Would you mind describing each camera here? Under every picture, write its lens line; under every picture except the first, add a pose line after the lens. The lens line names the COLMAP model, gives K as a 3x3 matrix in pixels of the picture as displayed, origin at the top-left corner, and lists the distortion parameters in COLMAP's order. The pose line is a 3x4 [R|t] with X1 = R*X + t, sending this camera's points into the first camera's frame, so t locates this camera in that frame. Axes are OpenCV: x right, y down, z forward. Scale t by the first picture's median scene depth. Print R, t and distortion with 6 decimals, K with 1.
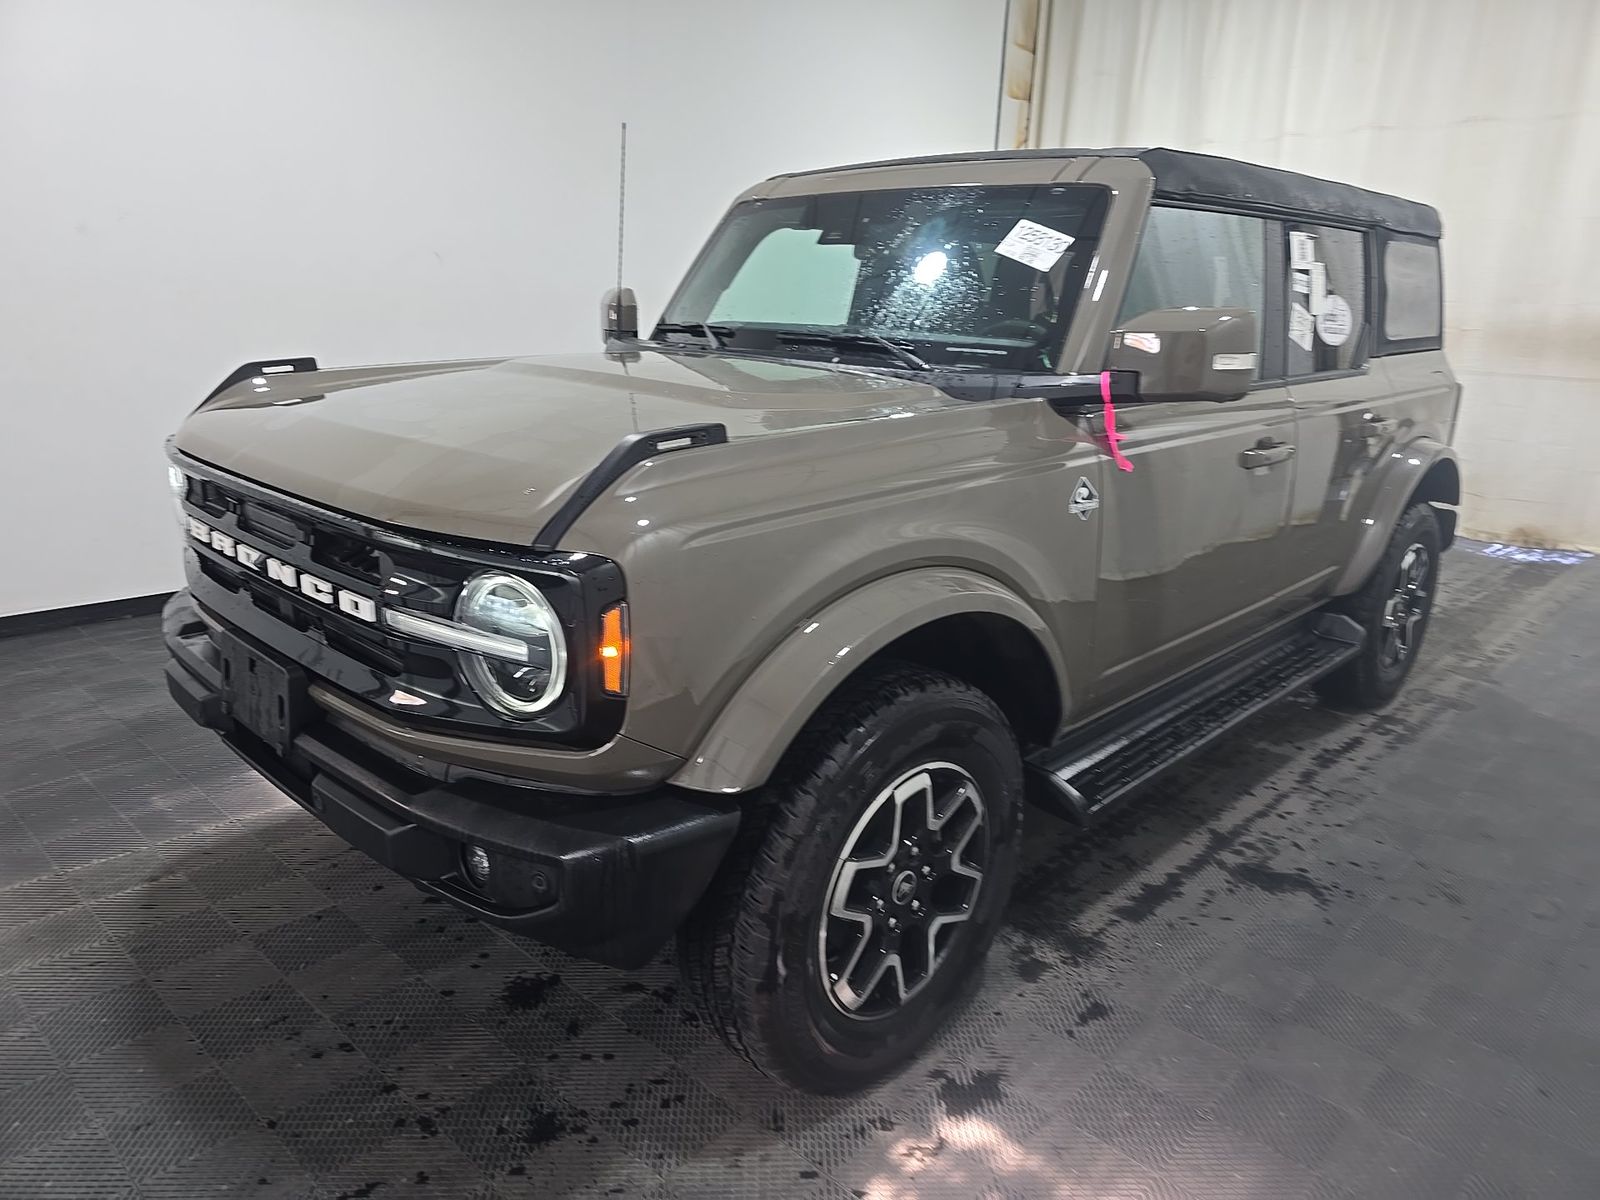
lens RADIAL K [[1076.7, 0, 809.1], [0, 1076.7, 604.0], [0, 0, 1]] dist [0.045698, -0.048766]
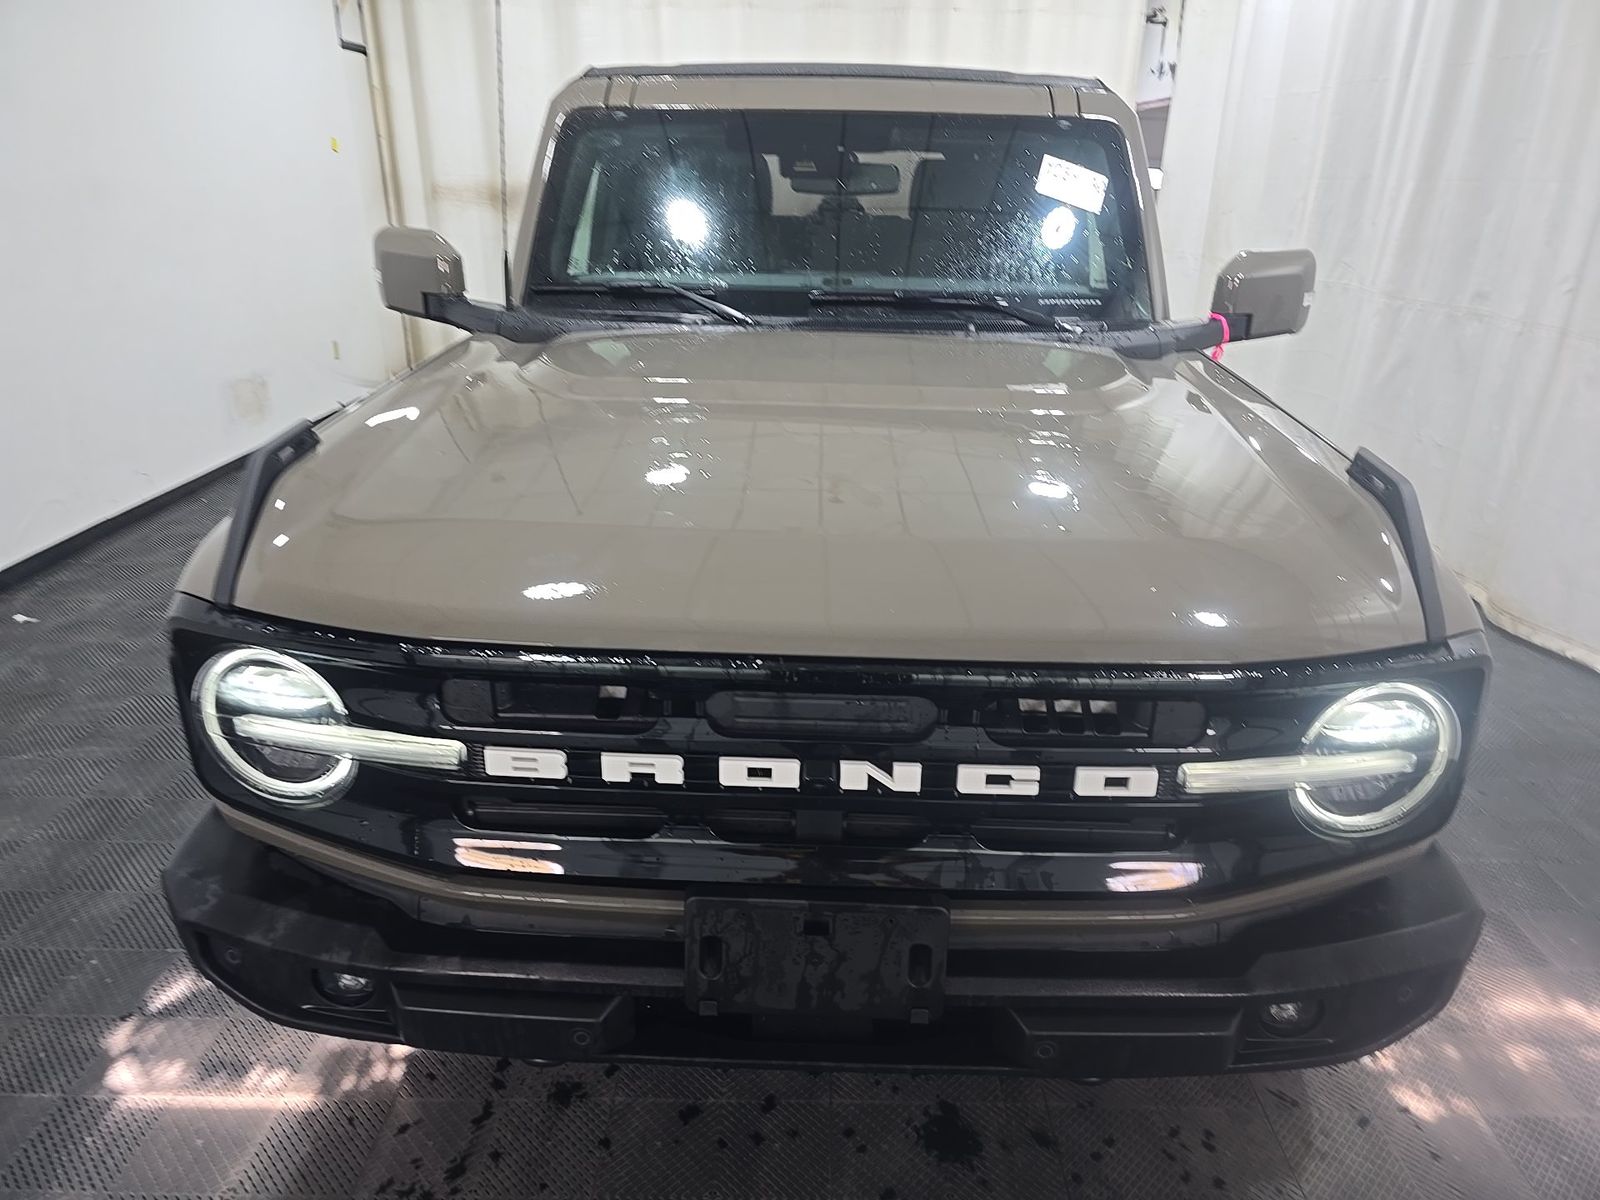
lens RADIAL K [[1076.7, 0, 809.1], [0, 1076.7, 604.0], [0, 0, 1]] dist [0.045698, -0.048766]
pose [[0.745273, -0.262660, 0.612844, -0.691553], [0.182786, 0.964410, 0.191055, -0.203195], [-0.641216, -0.030369, 0.766760, 0.403299]]
